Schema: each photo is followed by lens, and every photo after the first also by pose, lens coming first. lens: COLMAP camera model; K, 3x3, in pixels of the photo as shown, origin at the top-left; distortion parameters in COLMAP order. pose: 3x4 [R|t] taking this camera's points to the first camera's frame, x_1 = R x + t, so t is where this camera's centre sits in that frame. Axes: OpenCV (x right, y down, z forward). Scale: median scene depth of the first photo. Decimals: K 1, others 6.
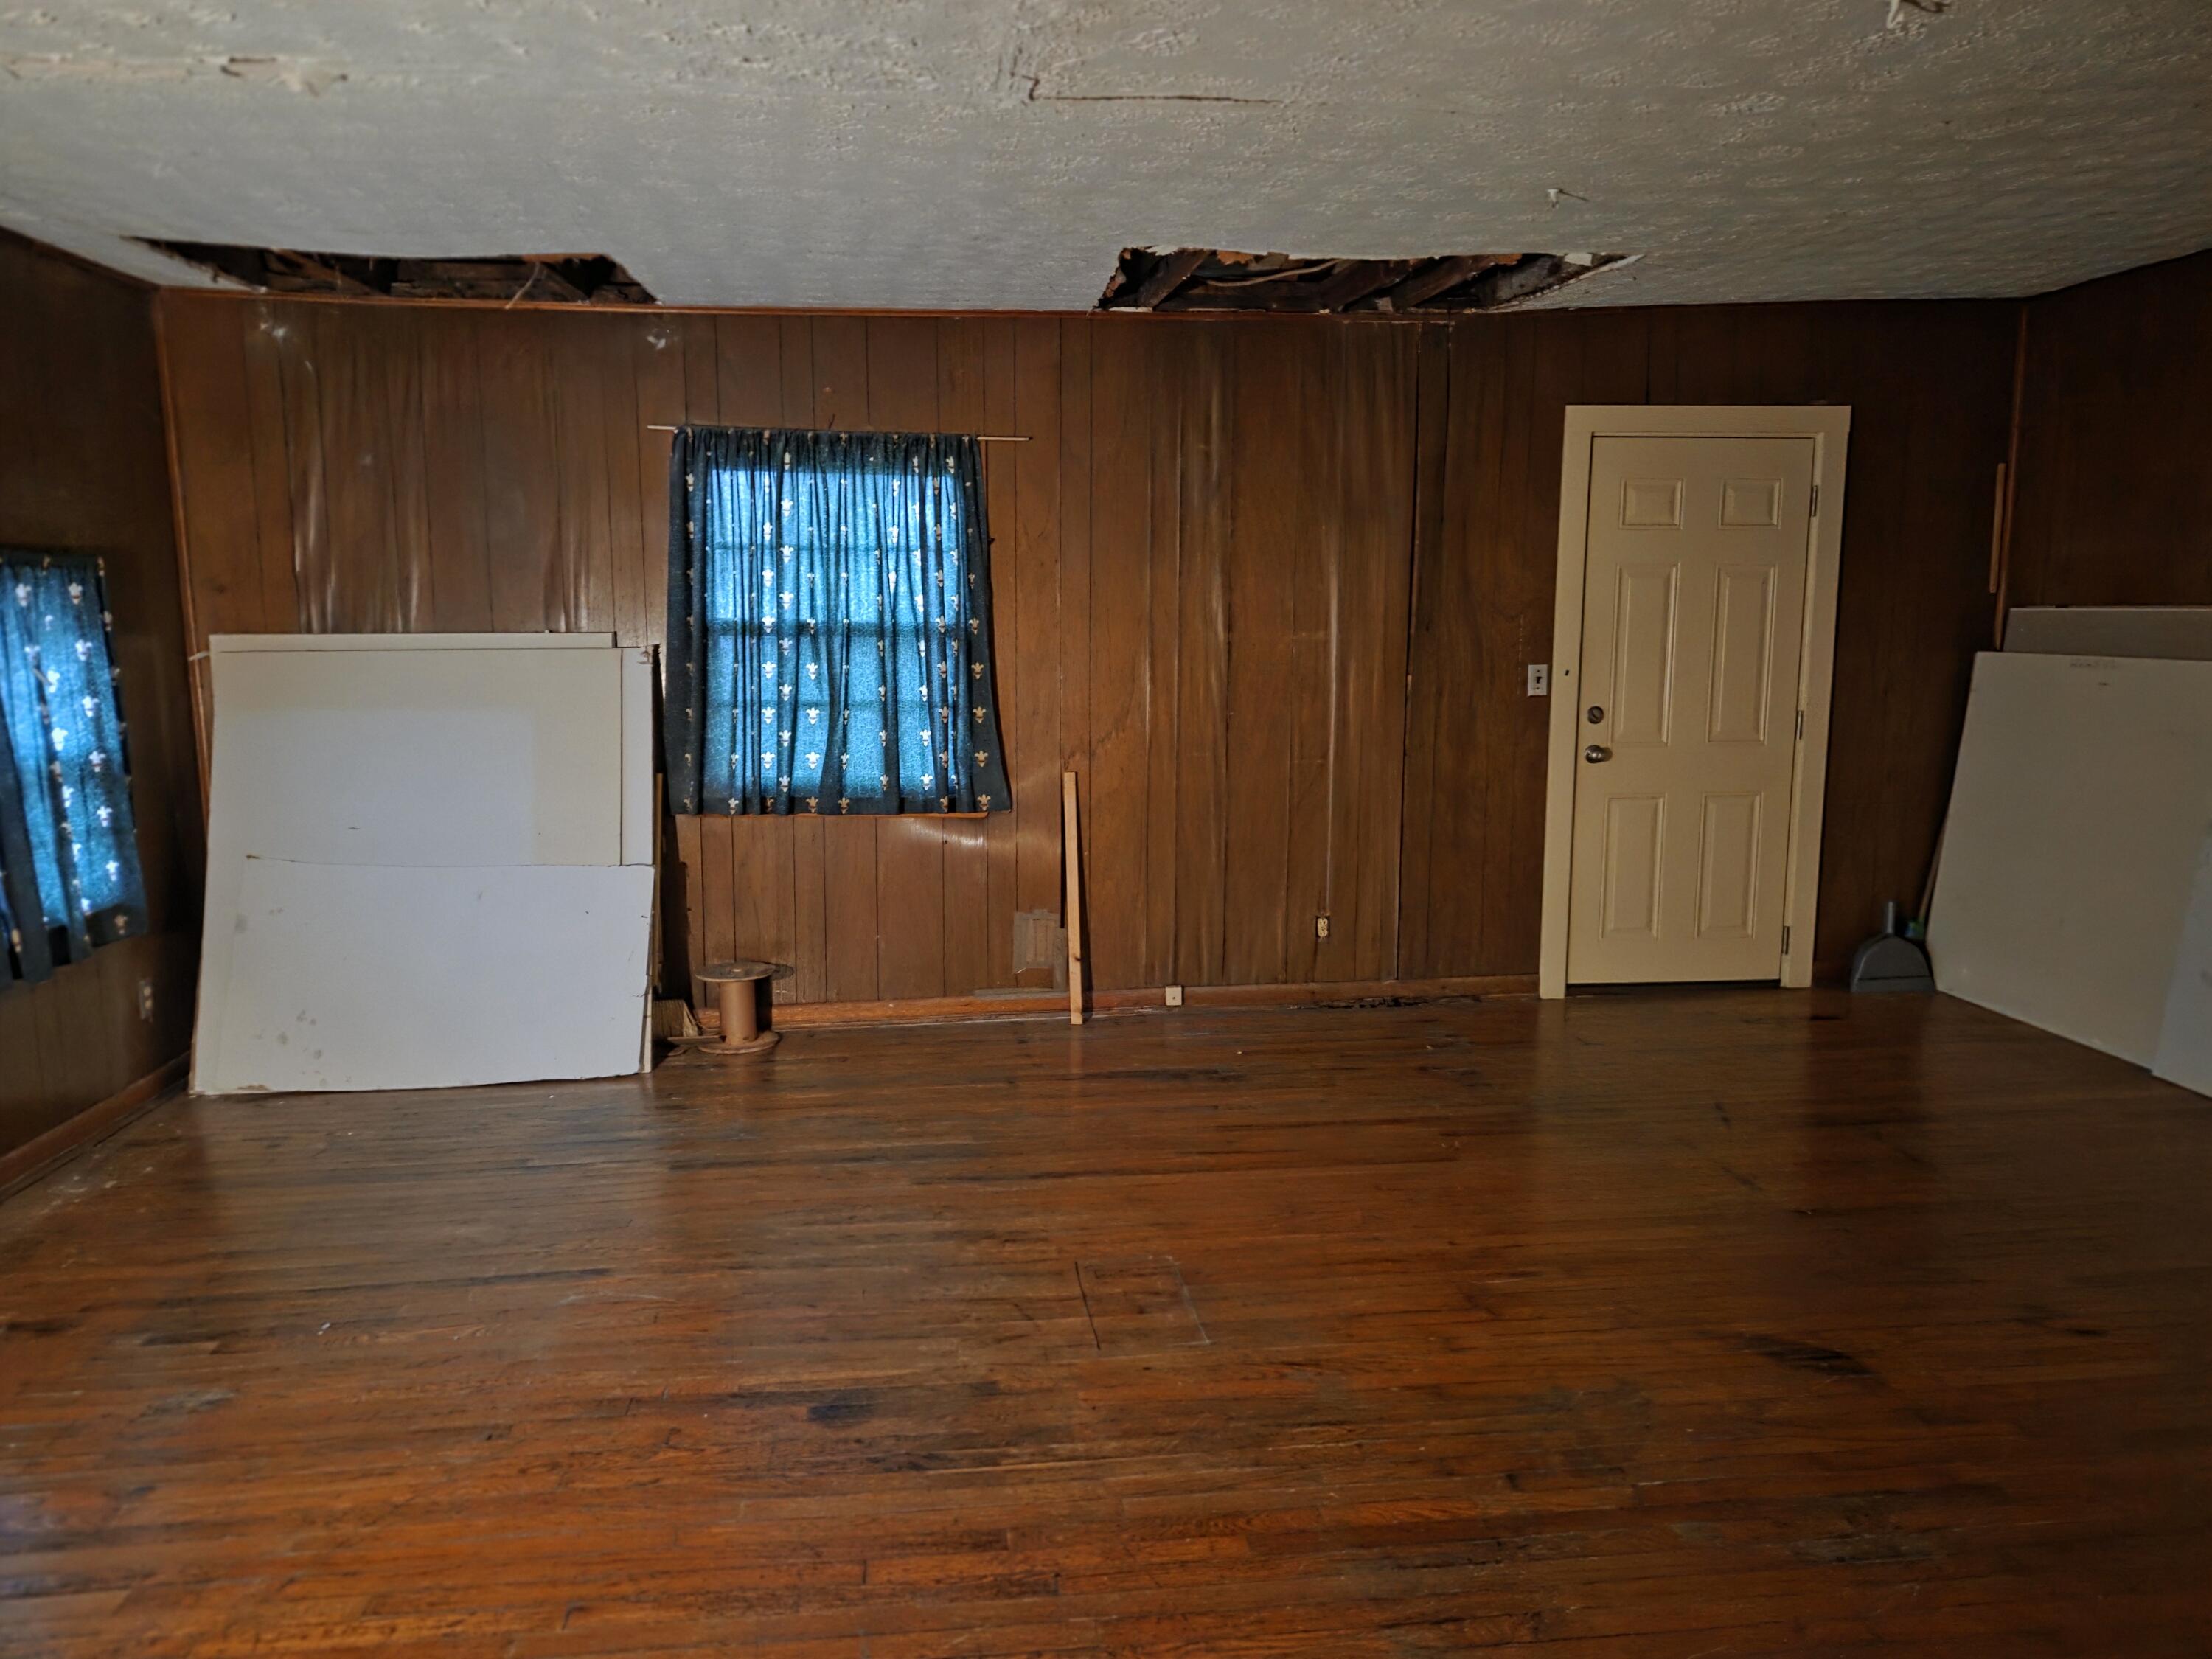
lens RADIAL K [[1481.9, 0, 1093.6], [0, 1481.9, 834.9], [0, 0, 1]] dist [0.060277, -0.023599]
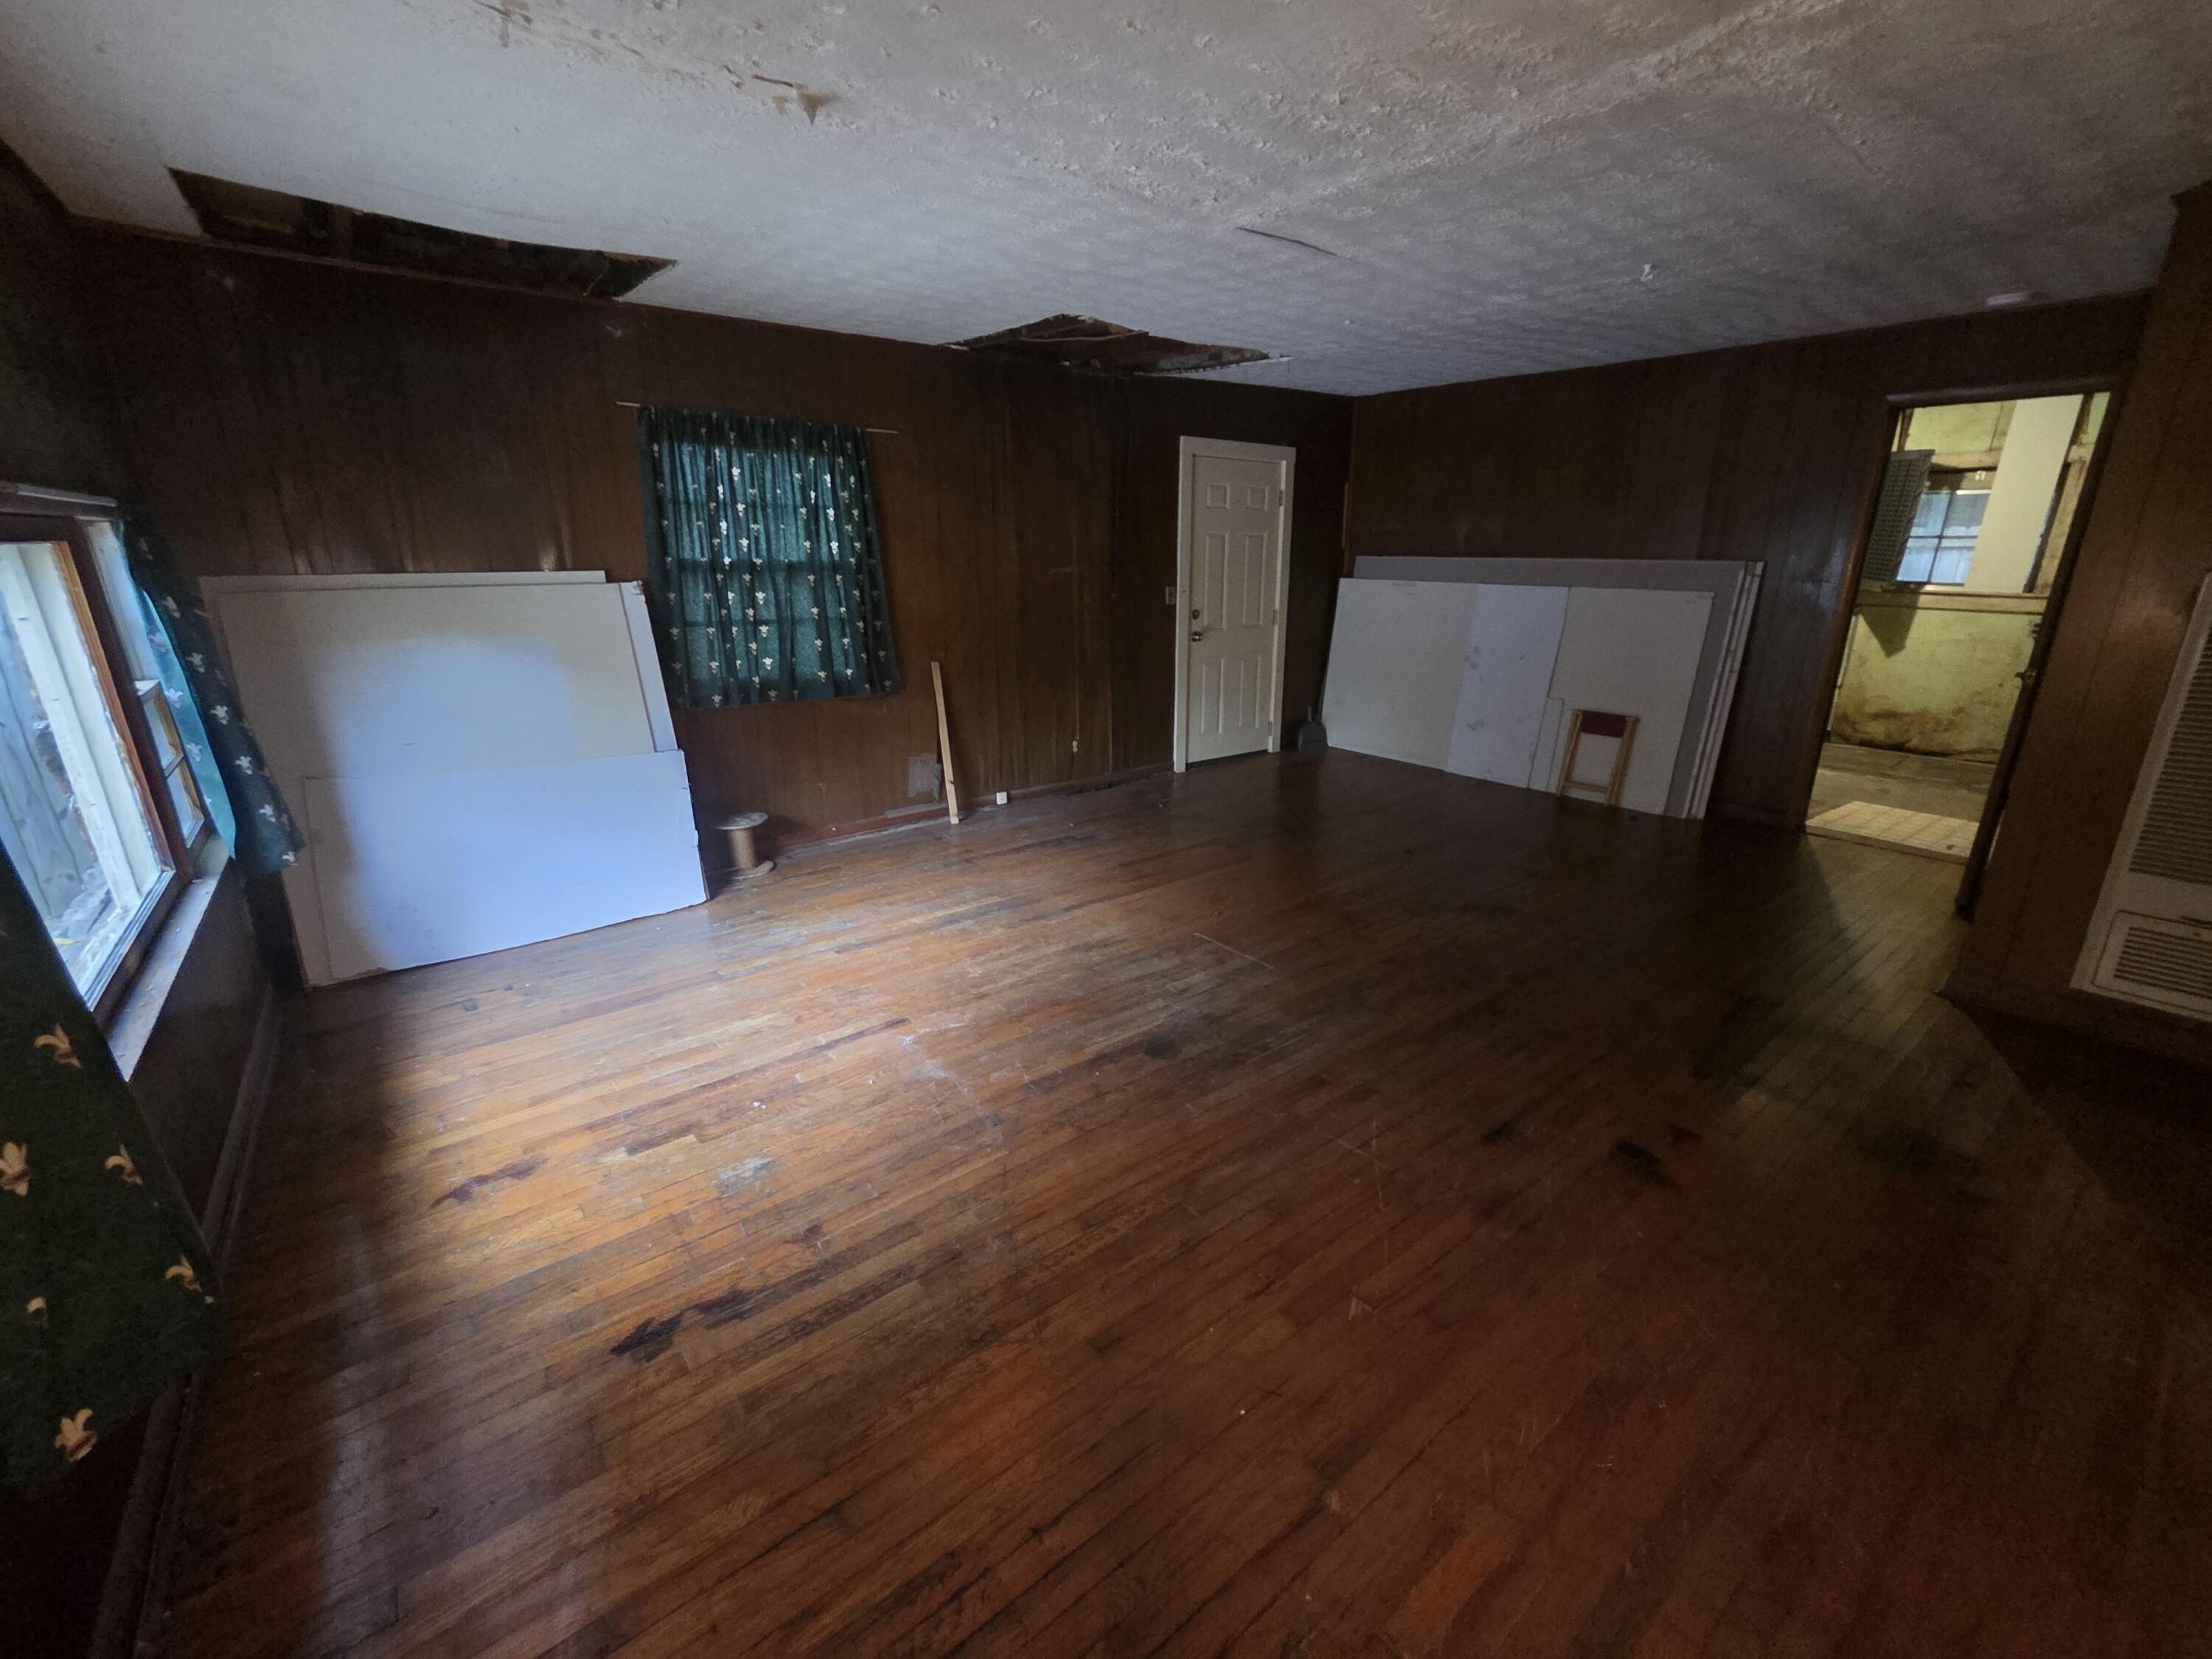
lens RADIAL K [[909.5, 0, 1089.3], [0, 909.5, 813.9], [0, 0, 1]] dist [0.004363, -0.000656]
pose [[0.851191, -0.139871, 0.505876, -0.388354], [0.071715, 0.985791, 0.151895, -0.019557], [-0.519934, -0.093013, 0.849127, 0.108499]]
